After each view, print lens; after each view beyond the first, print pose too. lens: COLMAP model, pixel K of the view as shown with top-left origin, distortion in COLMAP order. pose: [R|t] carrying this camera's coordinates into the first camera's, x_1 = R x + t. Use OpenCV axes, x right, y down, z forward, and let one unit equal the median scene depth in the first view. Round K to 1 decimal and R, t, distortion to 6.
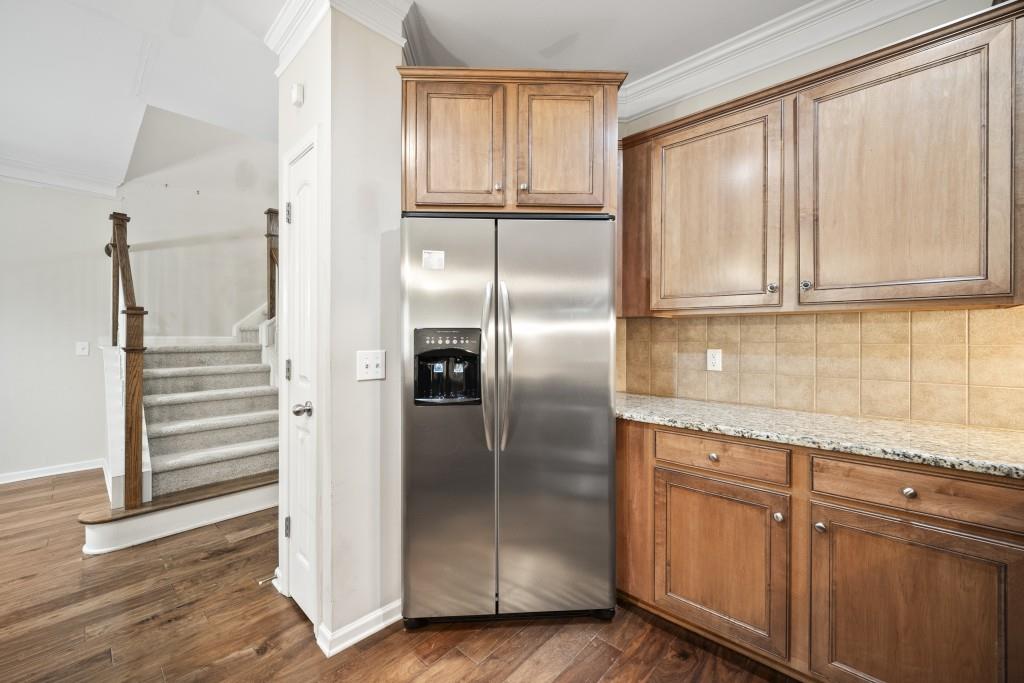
lens RADIAL K [[405.1, 0, 506.2], [0, 405.1, 340.4], [0, 0, 1]] dist [-0.001751, -0.000219]
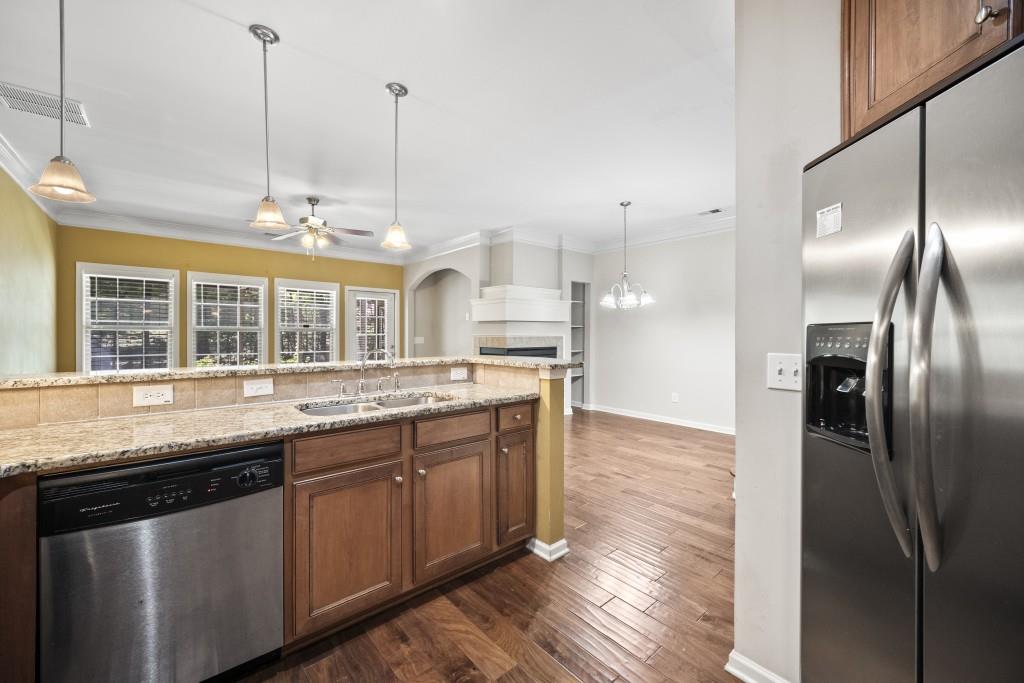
lens RADIAL K [[406.2, 0, 504.3], [0, 406.2, 334.9], [0, 0, 1]] dist [-0.002262, -0.000422]
pose [[-0.111688, 0.001639, -0.993742, 0.593648], [-0.011410, 0.999931, 0.002931, -0.008512], [0.993678, 0.011666, -0.111662, 0.593233]]
